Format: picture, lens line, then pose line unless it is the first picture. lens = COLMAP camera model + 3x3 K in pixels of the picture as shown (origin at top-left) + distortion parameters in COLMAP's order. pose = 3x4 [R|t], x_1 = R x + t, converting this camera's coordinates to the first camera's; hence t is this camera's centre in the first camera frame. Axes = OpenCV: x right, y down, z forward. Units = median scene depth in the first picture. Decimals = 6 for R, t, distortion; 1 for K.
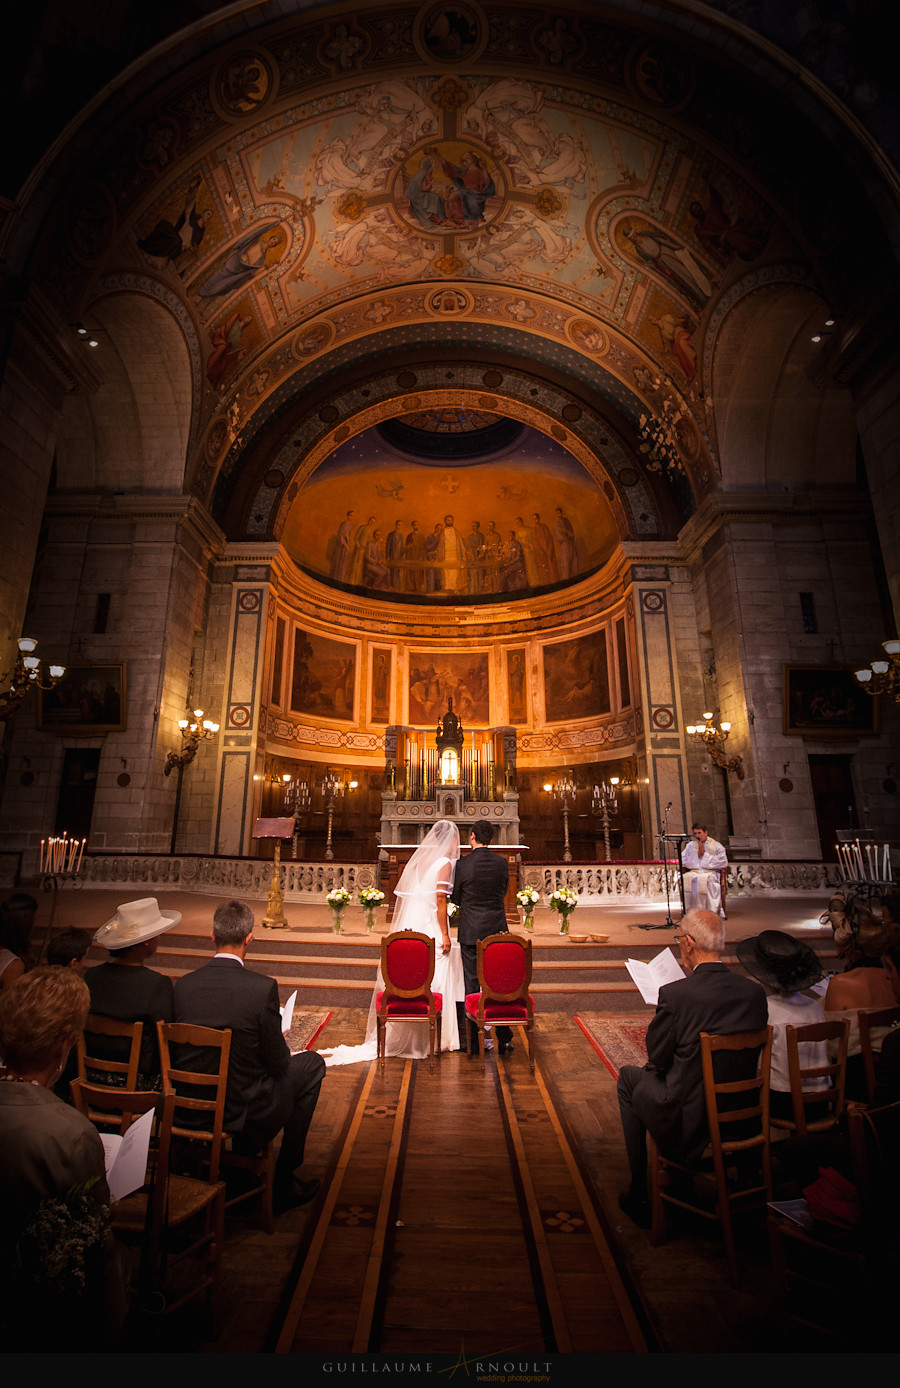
lens RADIAL K [[719.6, 0, 424.8], [0, 719.6, 611.3], [0, 0, 1]] dist [-0.001598, -0.000171]
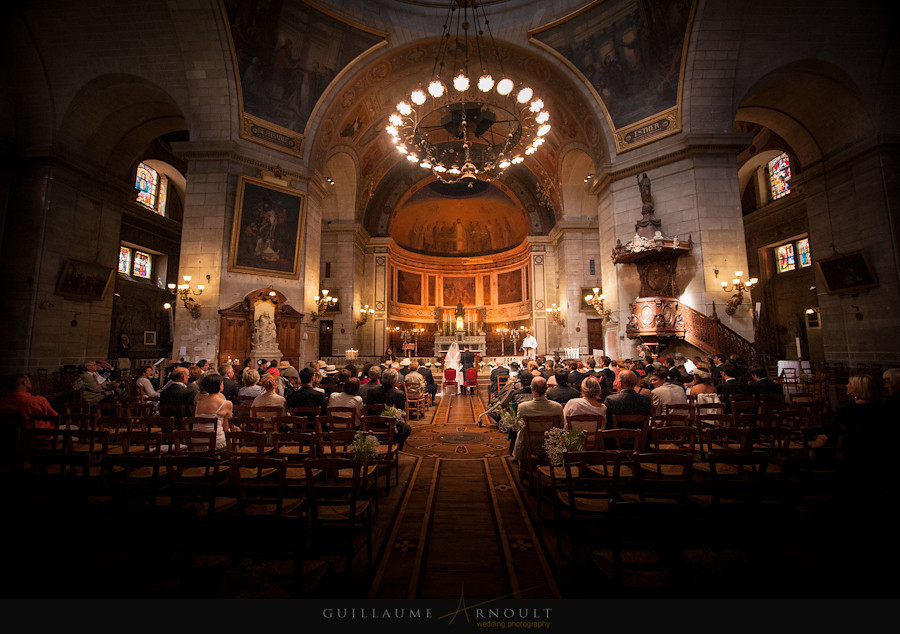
lens RADIAL K [[403.9, 0, 450.0], [0, 403.9, 317.0], [0, 0, 1]] dist [0.000103, -0.000004]
pose [[0.999858, -0.015156, 0.007382, -0.011842], [0.013159, 0.975371, 0.220178, -0.130516], [-0.010537, -0.220050, 0.975432, -0.429092]]
